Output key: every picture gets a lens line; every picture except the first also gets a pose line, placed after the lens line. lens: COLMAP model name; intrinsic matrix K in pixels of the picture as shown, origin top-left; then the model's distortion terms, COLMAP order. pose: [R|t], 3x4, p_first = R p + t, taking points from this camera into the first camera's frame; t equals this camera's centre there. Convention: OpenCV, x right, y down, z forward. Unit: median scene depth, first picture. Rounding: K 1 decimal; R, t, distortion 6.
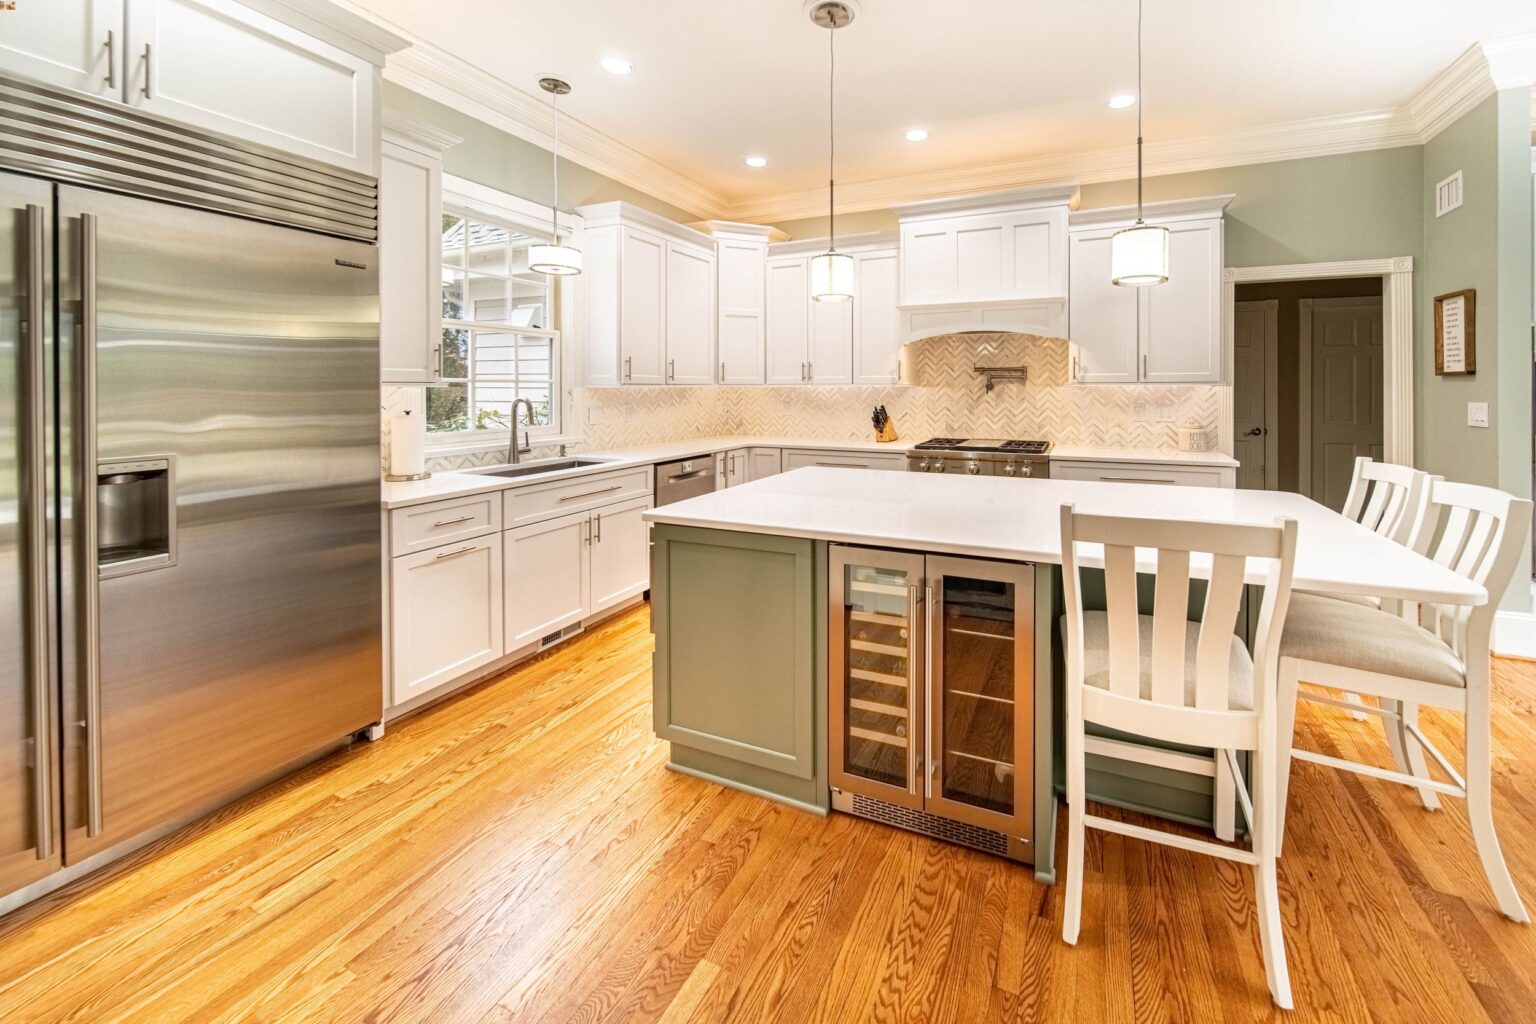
lens RADIAL K [[602.7, 0, 846.3], [0, 602.7, 389.1], [0, 0, 1]] dist [-0.000460, -0.000052]
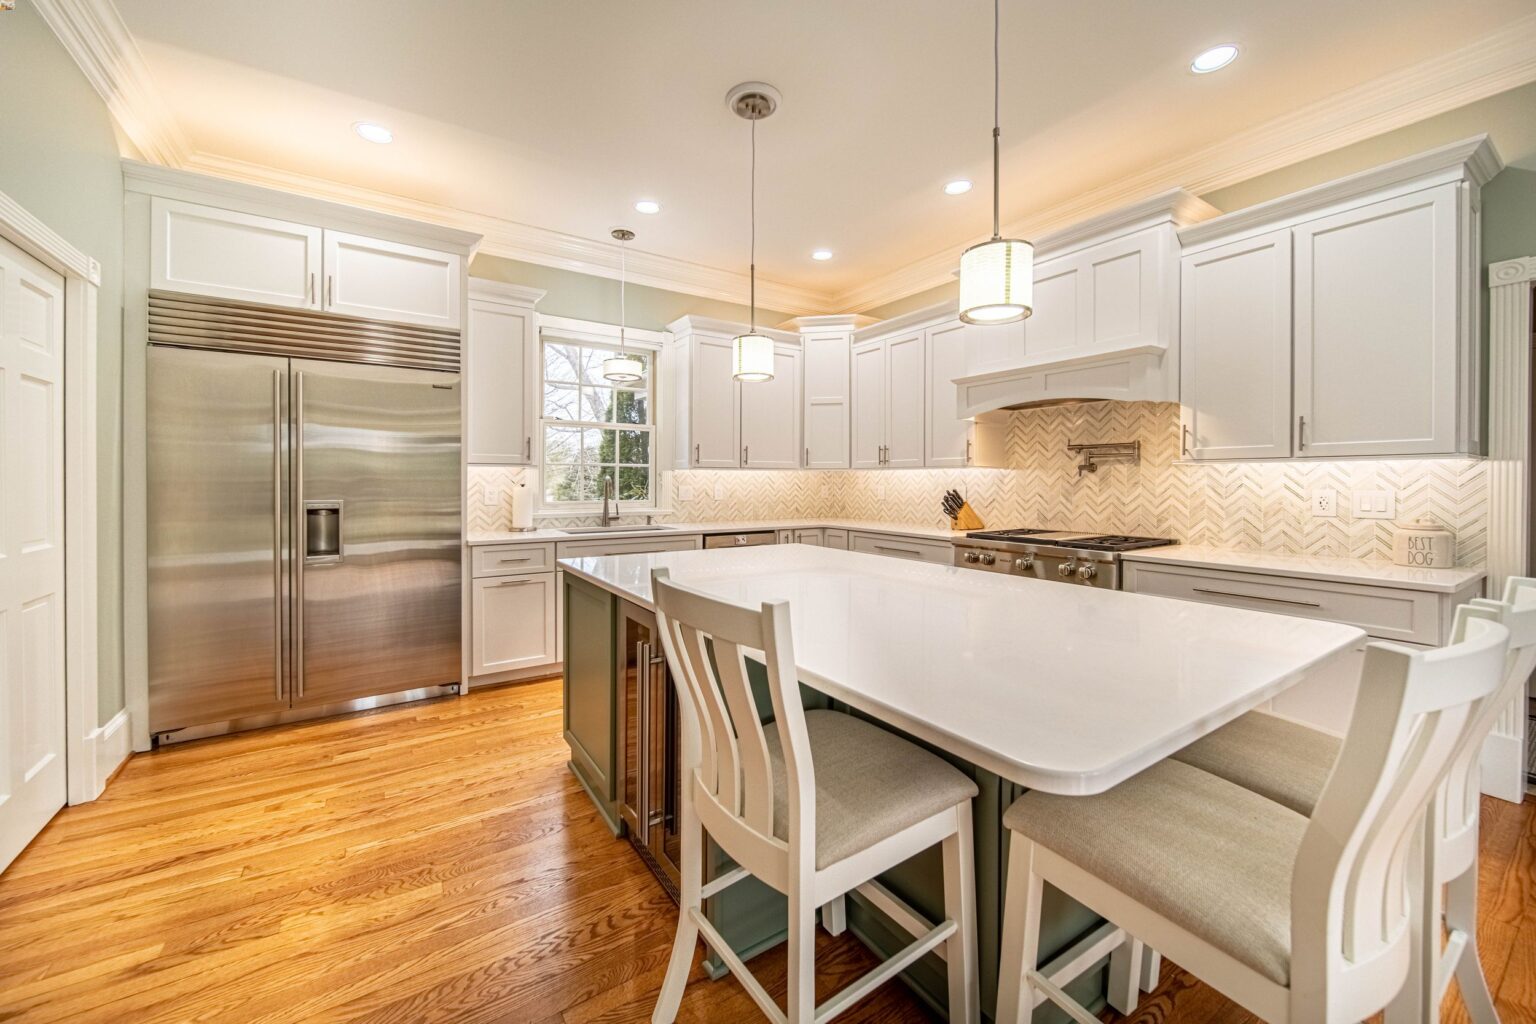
lens RADIAL K [[582.3, 0, 766.2], [0, 582.3, 484.1], [0, 0, 1]] dist [-0.001554, -0.000256]
pose [[0.817878, 0.004715, -0.575373, 0.367093], [-0.004410, 0.999988, 0.001927, 0.019886], [0.575375, 0.000961, 0.817889, 0.121540]]
